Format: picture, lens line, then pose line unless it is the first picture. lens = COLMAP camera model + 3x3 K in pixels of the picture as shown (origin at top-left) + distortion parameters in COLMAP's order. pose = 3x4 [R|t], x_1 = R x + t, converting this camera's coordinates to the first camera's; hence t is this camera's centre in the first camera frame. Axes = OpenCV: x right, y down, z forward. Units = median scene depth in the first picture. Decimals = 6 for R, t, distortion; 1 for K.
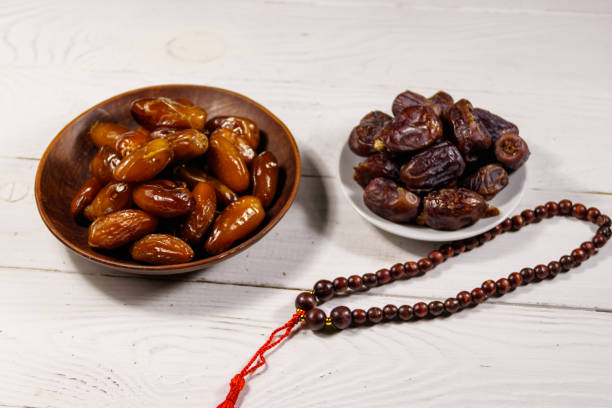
lens RADIAL K [[1023.4, 0, 306.0], [0, 1023.4, 204.0], [0, 0, 1]] dist [-0.029057, 0.004504]
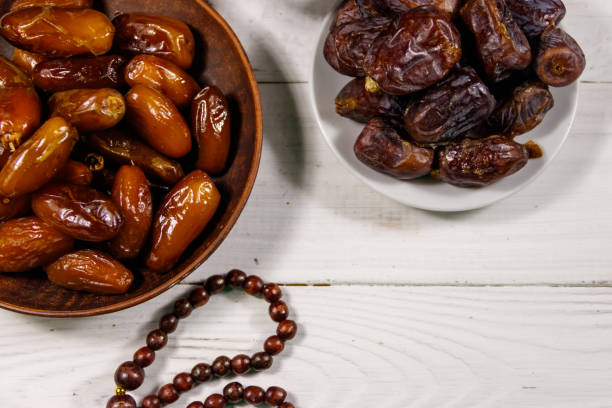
lens RADIAL K [[1077.2, 0, 324.1], [0, 1077.2, 204.0], [0, 0, 1]] dist [-0.036217, 0.039587]
pose [[0.993209, -0.109633, 0.038954, 0.001852], [0.076943, 0.870062, 0.486901, -0.344869], [-0.087273, -0.480597, 0.872588, 0.329339]]
